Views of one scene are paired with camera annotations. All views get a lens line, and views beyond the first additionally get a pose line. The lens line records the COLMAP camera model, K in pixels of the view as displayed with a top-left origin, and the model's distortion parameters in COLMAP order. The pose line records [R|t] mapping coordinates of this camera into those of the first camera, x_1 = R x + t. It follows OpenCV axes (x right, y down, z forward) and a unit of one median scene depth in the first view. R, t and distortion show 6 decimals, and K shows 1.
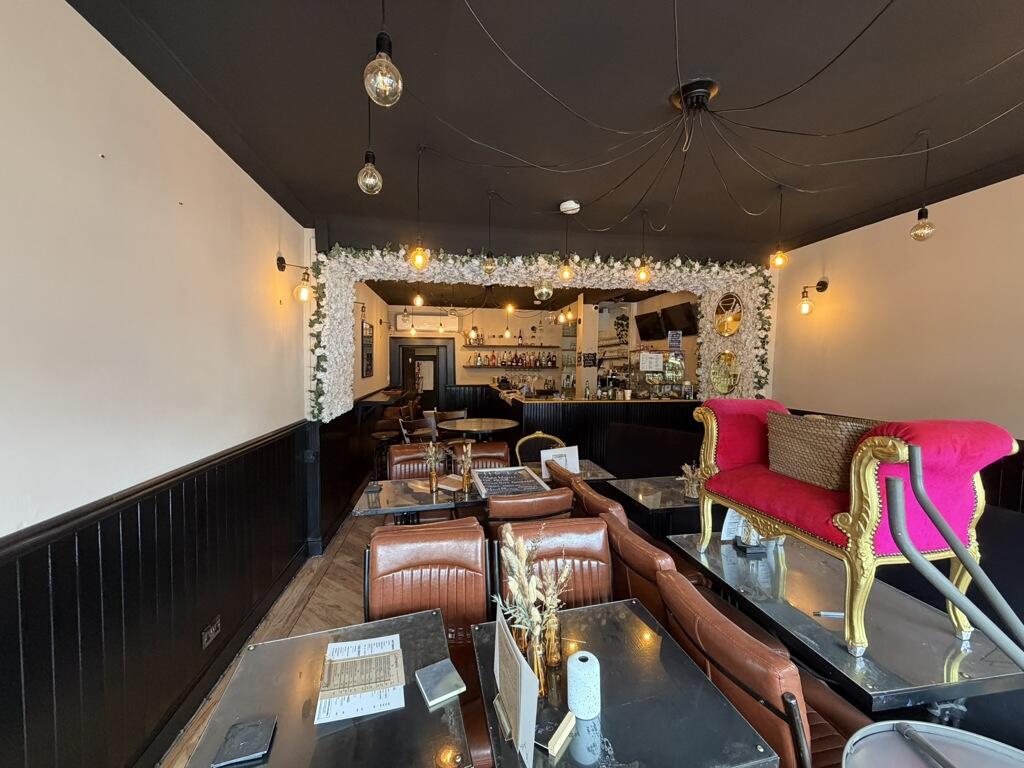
lens RADIAL K [[404.3, 0, 510.2], [0, 404.3, 381.6], [0, 0, 1]] dist [-0.003671, 0.000425]
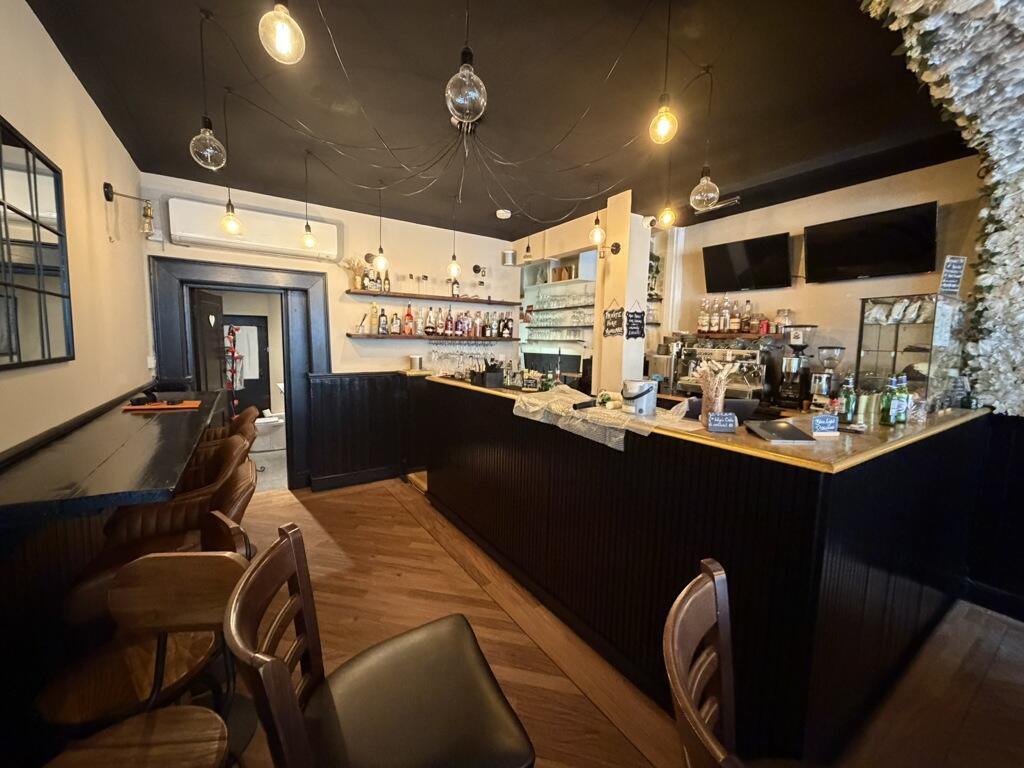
lens RADIAL K [[404.3, 0, 507.2], [0, 404.3, 383.3], [0, 0, 1]] dist [-0.003671, 0.000425]
pose [[0.915492, -0.032114, 0.401051, -0.135780], [0.004756, 0.997603, 0.069027, -0.012155], [-0.402307, -0.061287, 0.913451, 0.475638]]
